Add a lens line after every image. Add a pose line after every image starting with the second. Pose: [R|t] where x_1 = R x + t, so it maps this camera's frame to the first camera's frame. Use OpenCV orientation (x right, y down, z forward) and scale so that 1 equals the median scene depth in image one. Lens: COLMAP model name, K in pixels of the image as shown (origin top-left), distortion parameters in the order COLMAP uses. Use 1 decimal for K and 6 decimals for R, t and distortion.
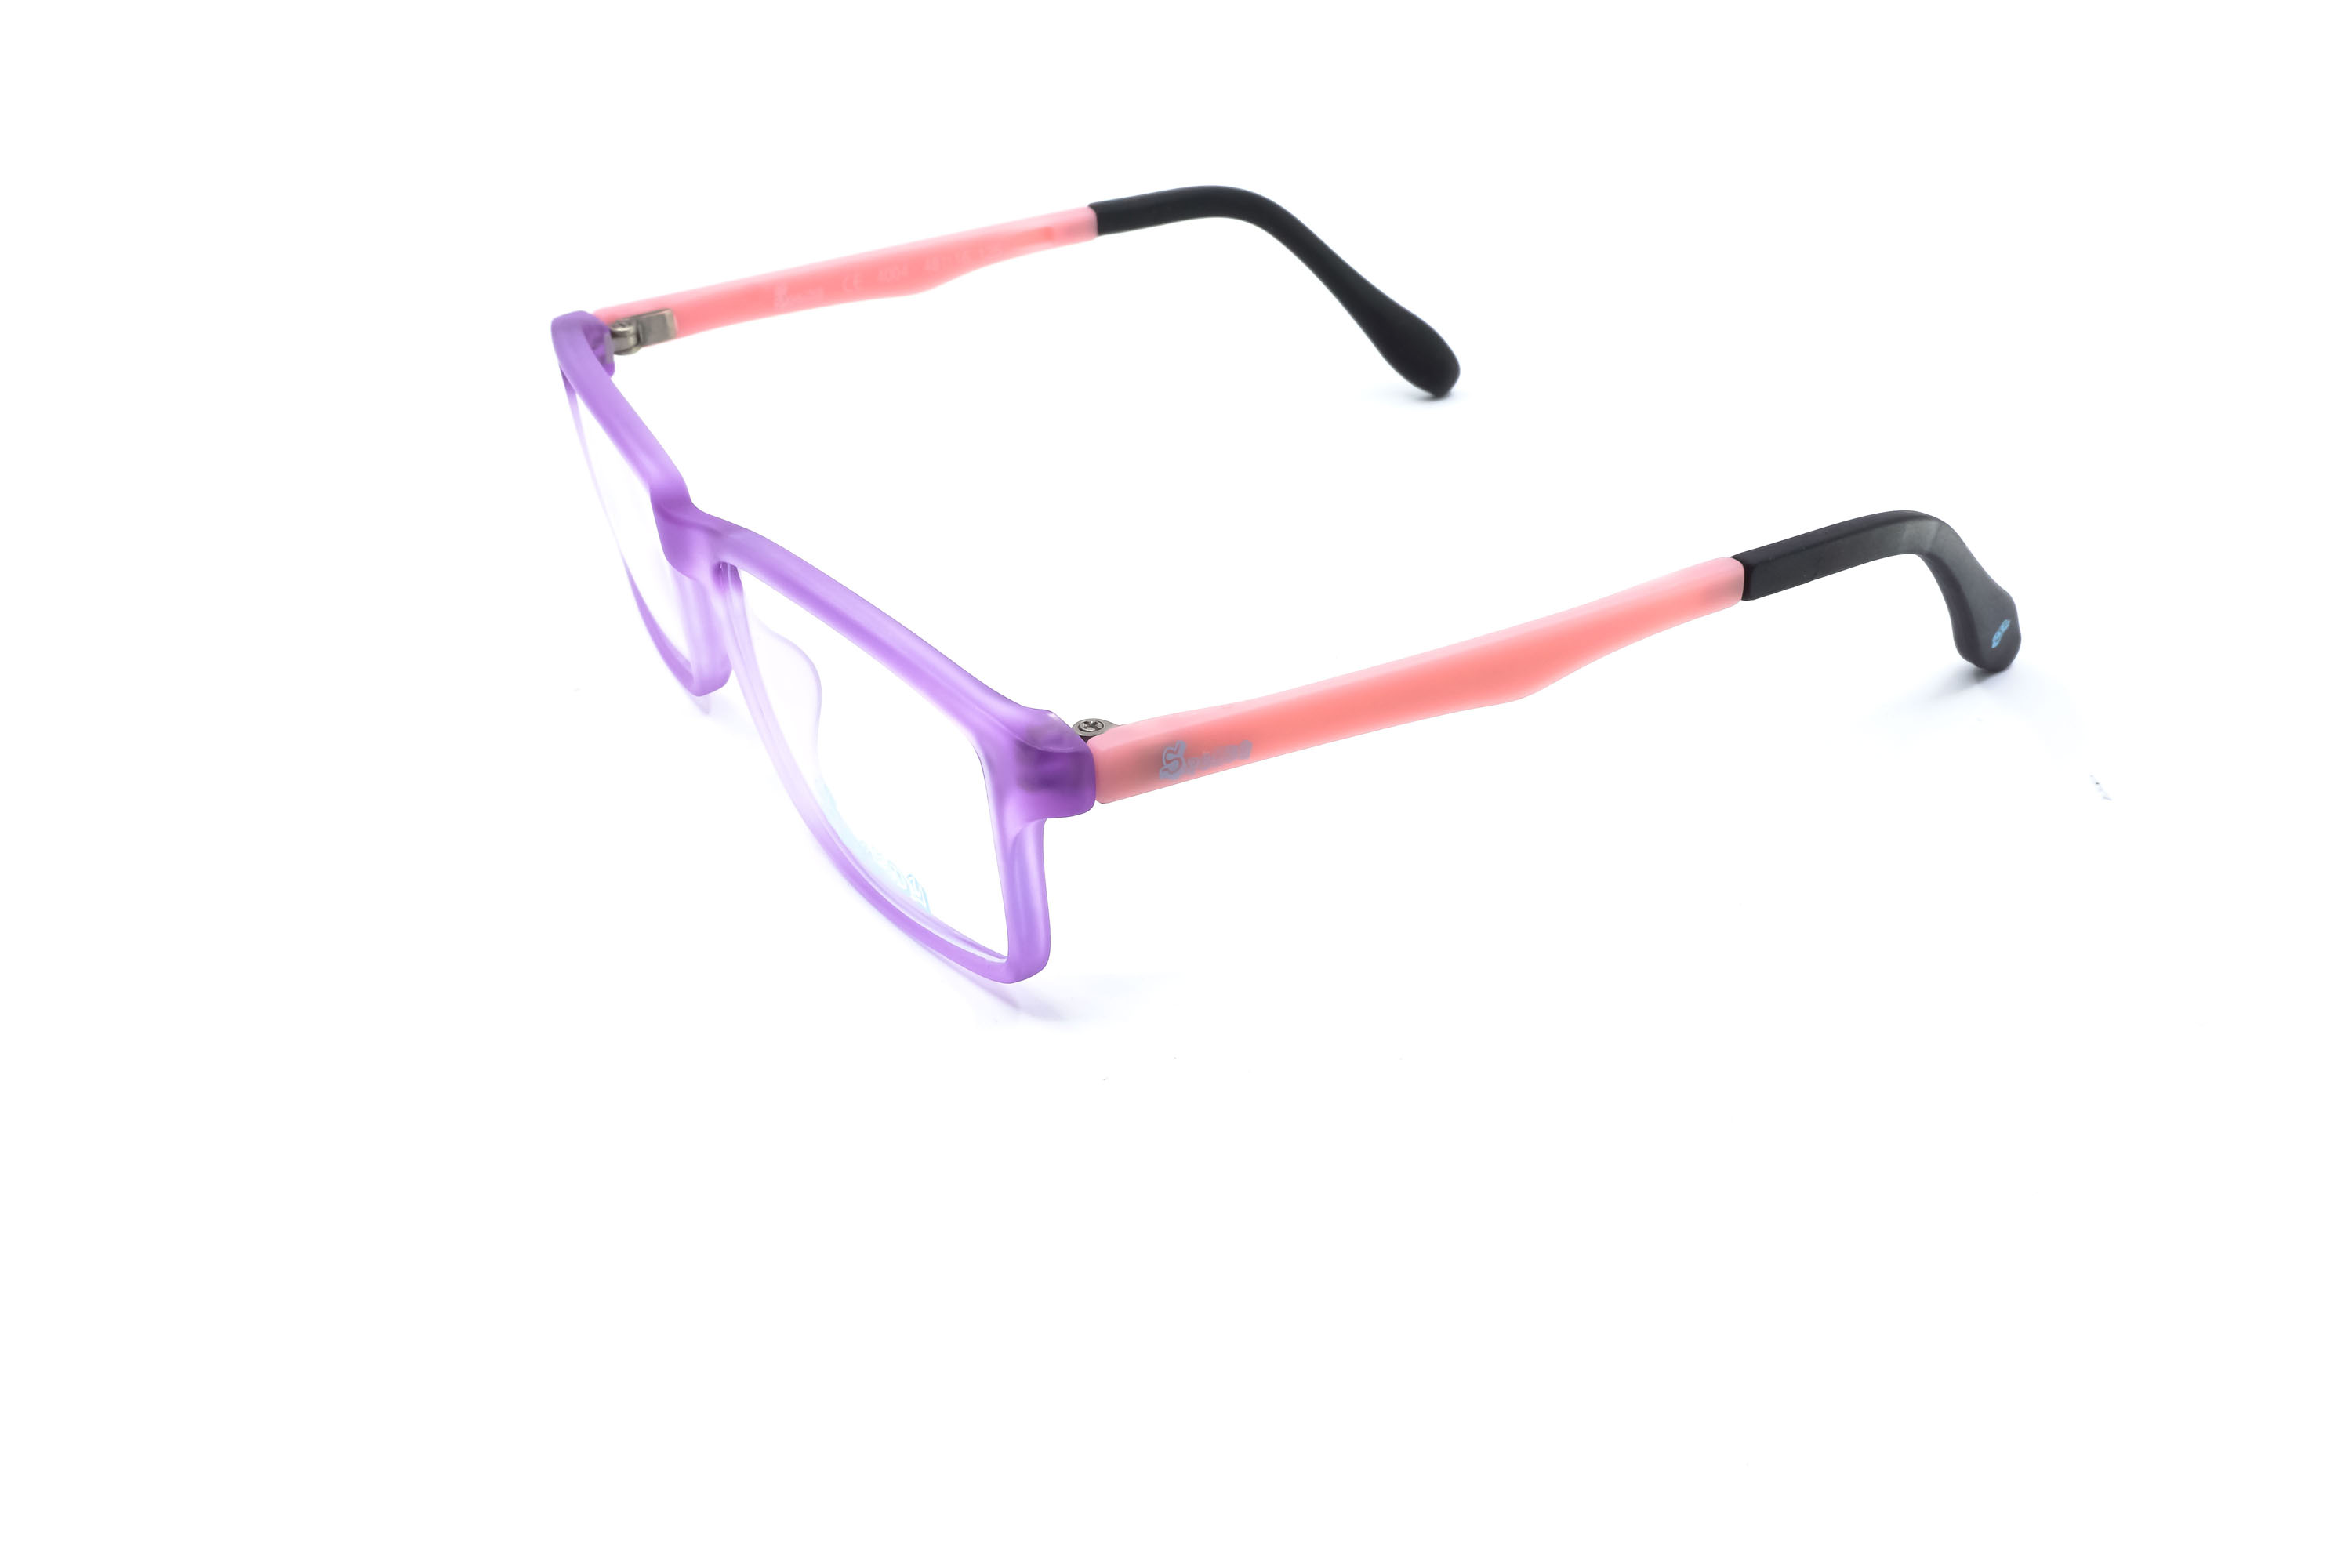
lens RADIAL K [[2433.2, 0, 1176.0], [0, 2433.2, 784.0], [0, 0, 1]] dist [0.000413, 0.002707]
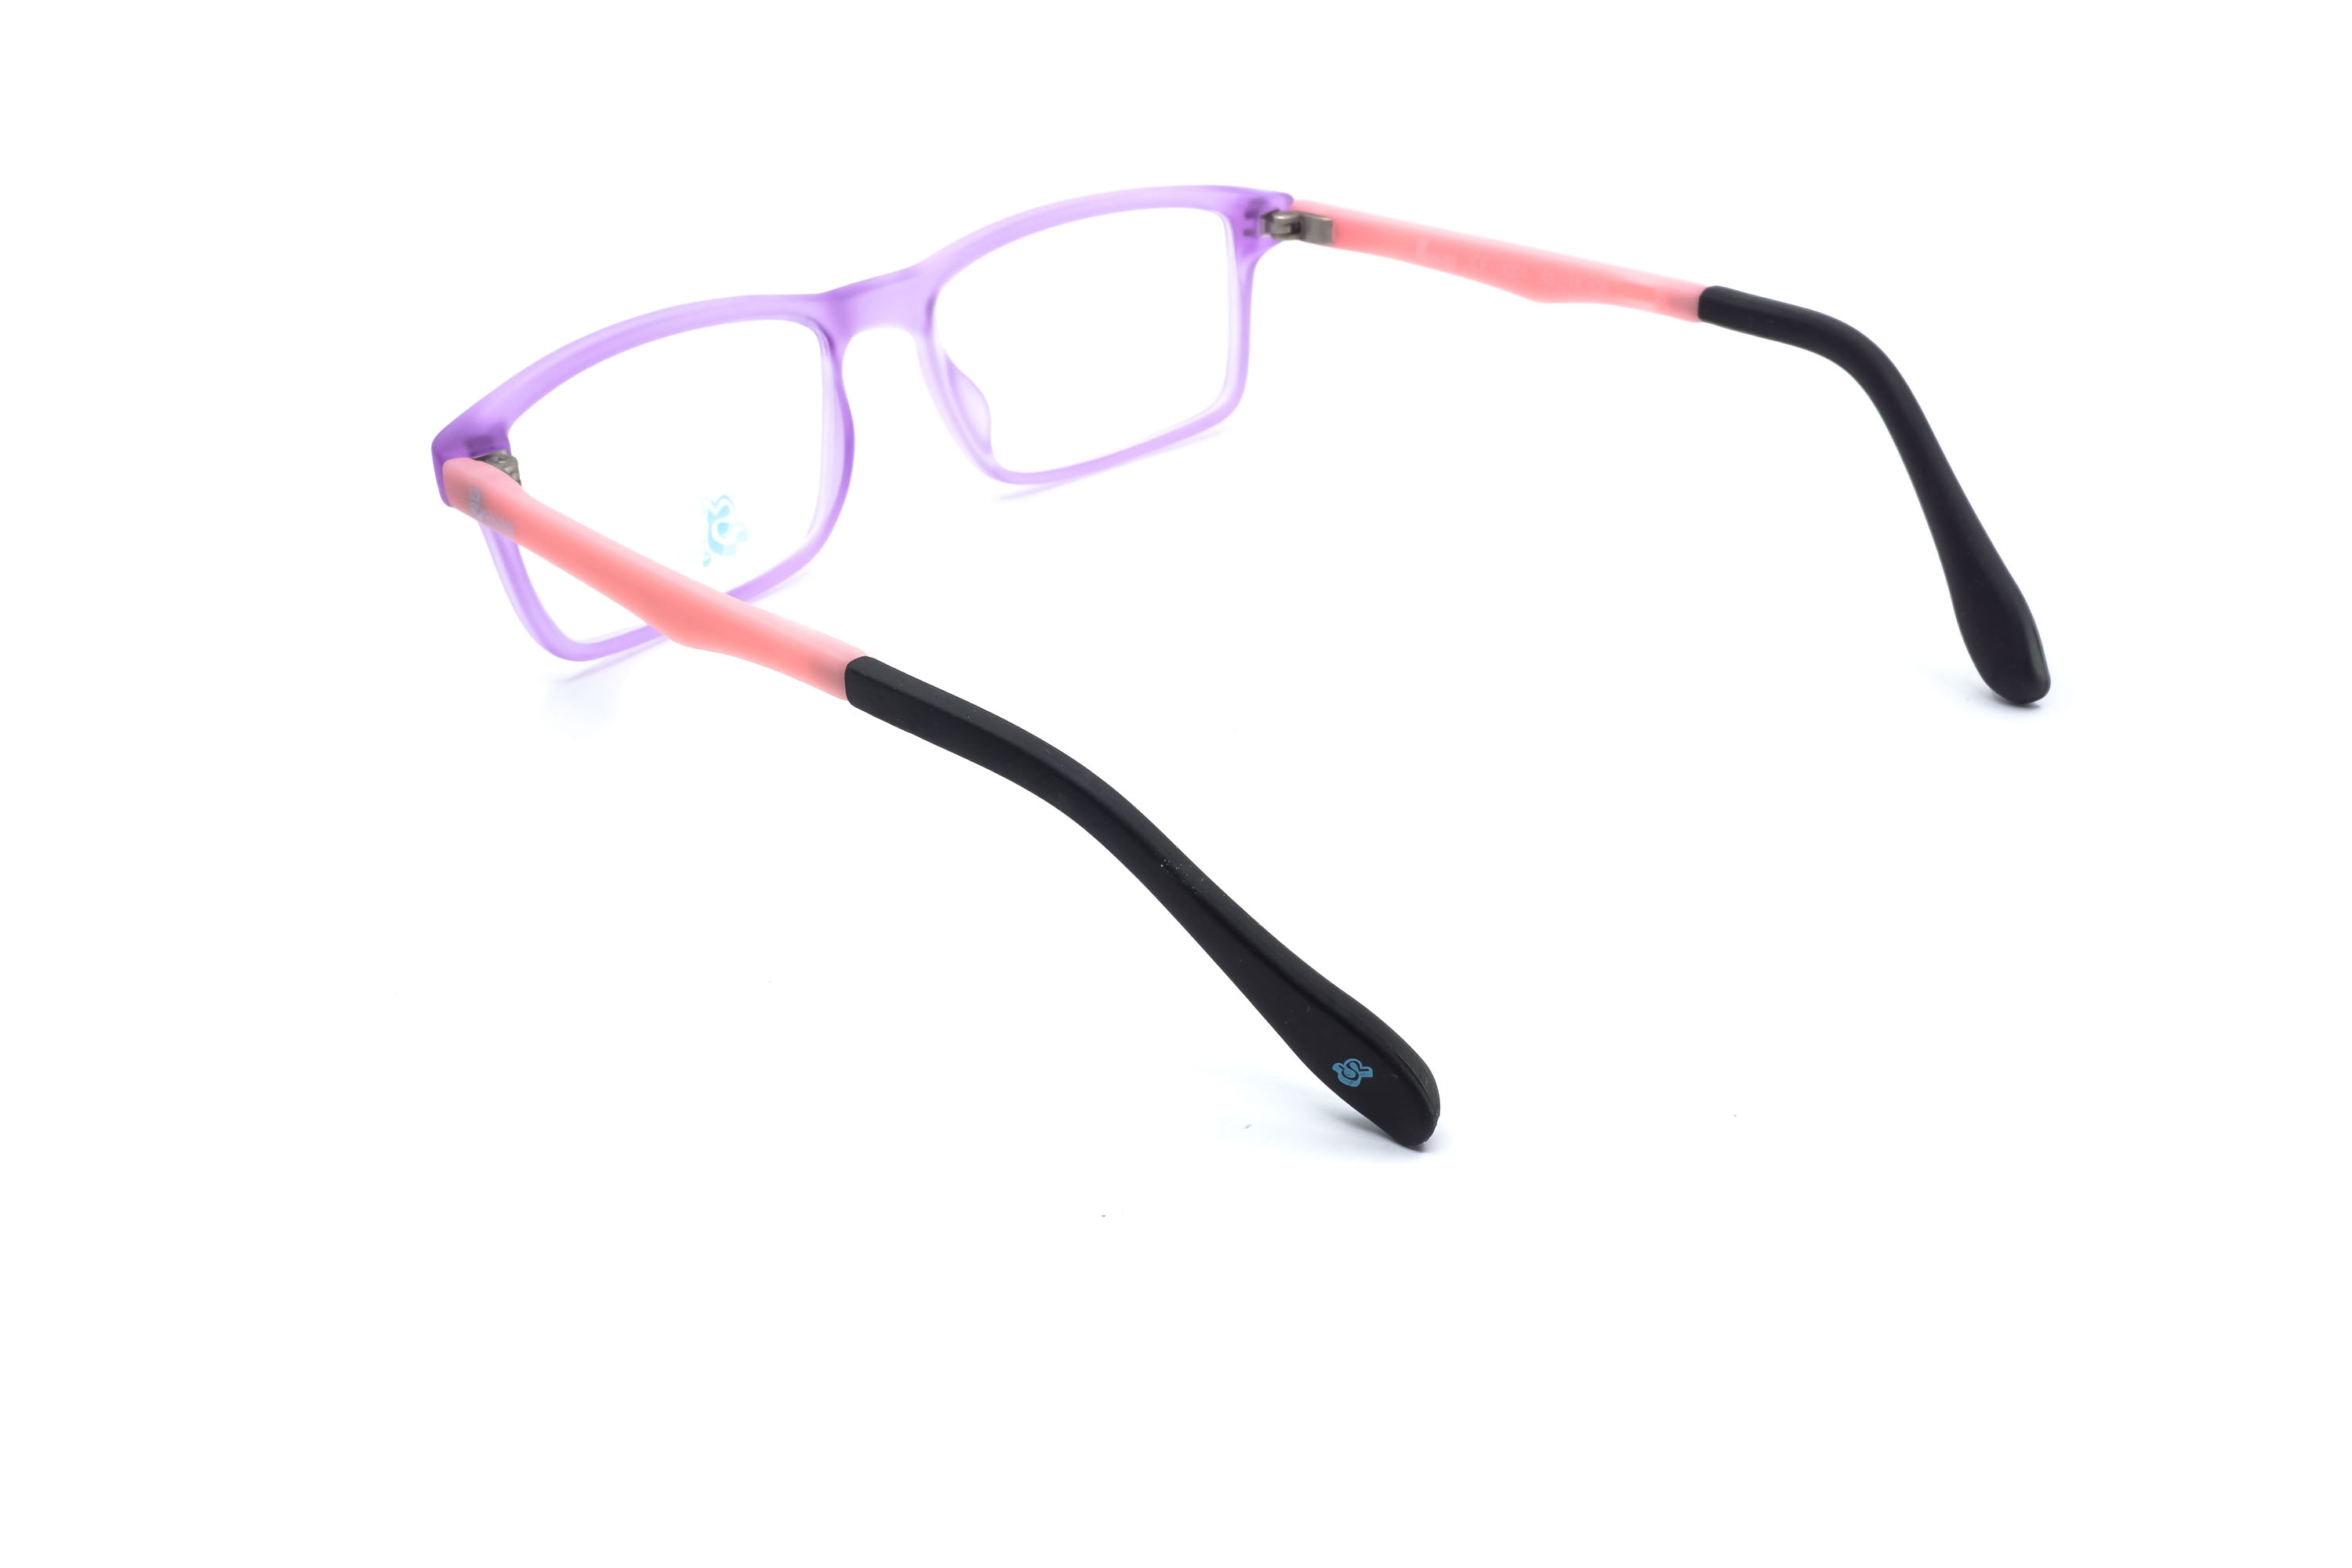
lens RADIAL K [[2433.2, 0, 1176.0], [0, 2433.2, 784.0], [0, 0, 1]] dist [0.000413, 0.002707]
pose [[0.243473, 0.484963, -0.839959, 0.838466], [-0.460648, 0.819932, 0.339875, -0.334485], [0.853536, 0.304175, 0.423029, 0.567308]]
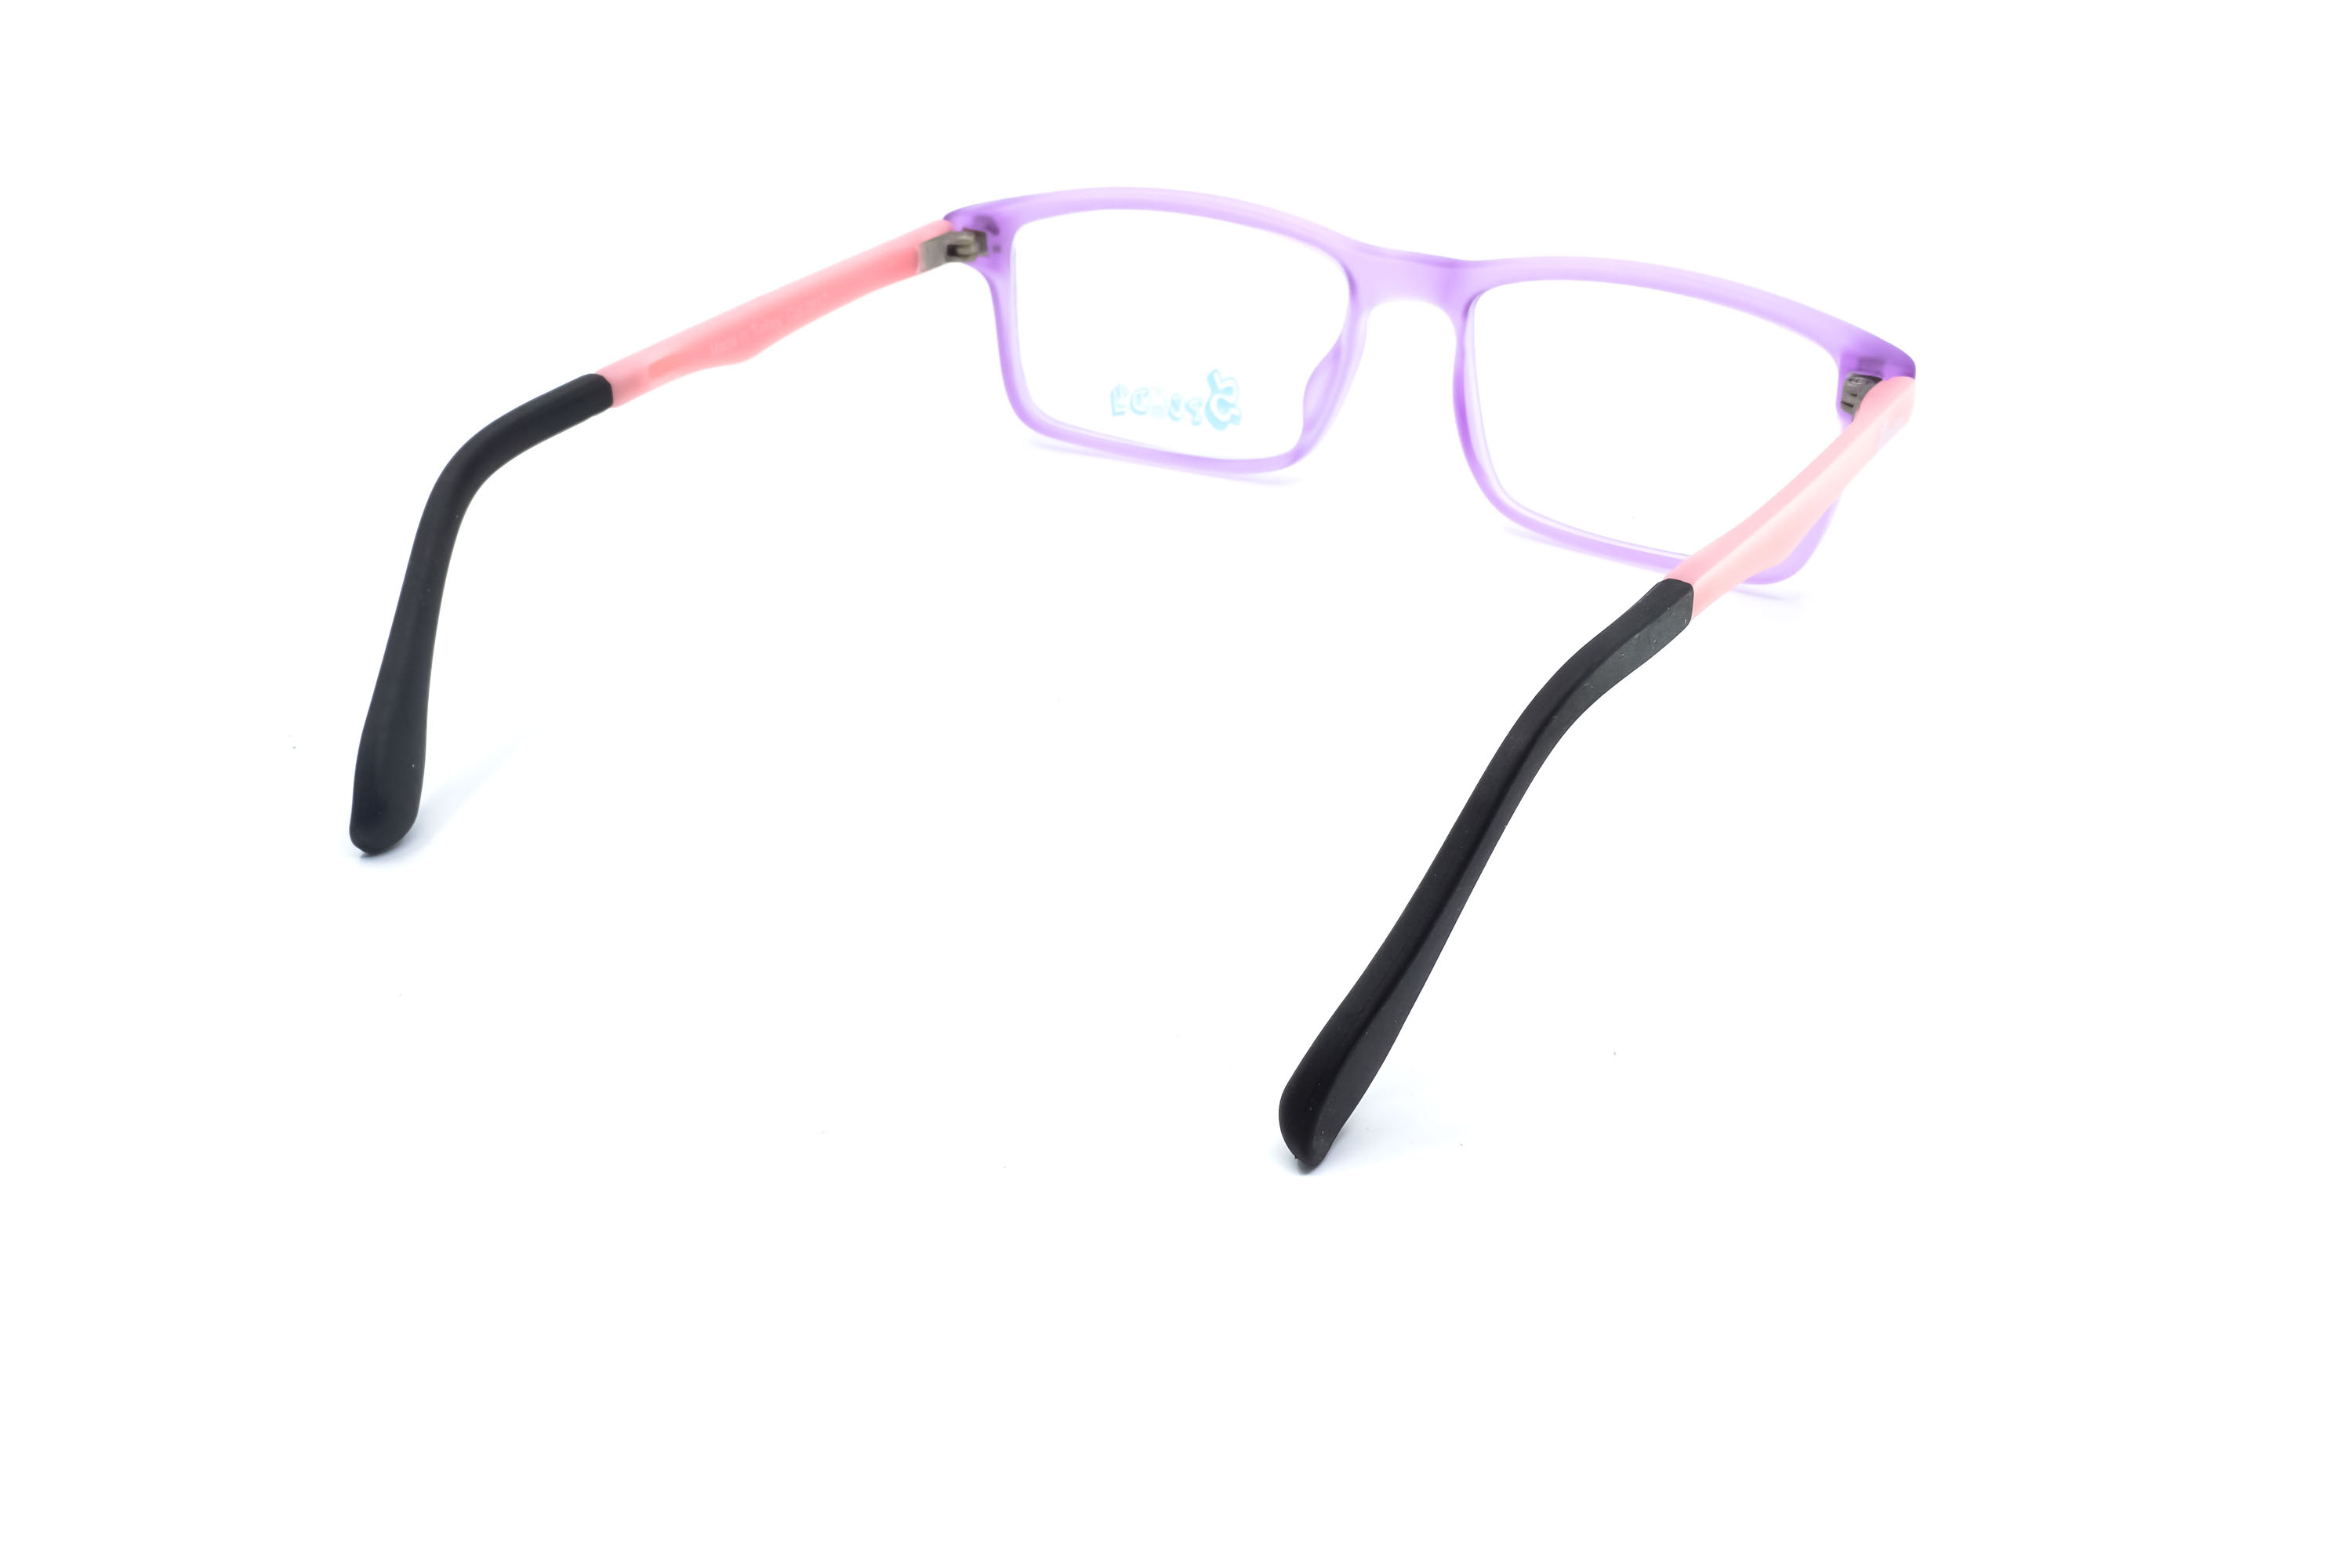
lens RADIAL K [[2408.8, 0, 1169.3], [0, 2408.8, 787.5], [0, 0, 1]] dist [-0.006999, -0.000813]
pose [[-0.879633, 0.260775, -0.397797, 0.402620], [-0.204063, 0.548547, 0.810835, -0.791255], [0.429656, 0.794413, -0.429306, 1.409786]]
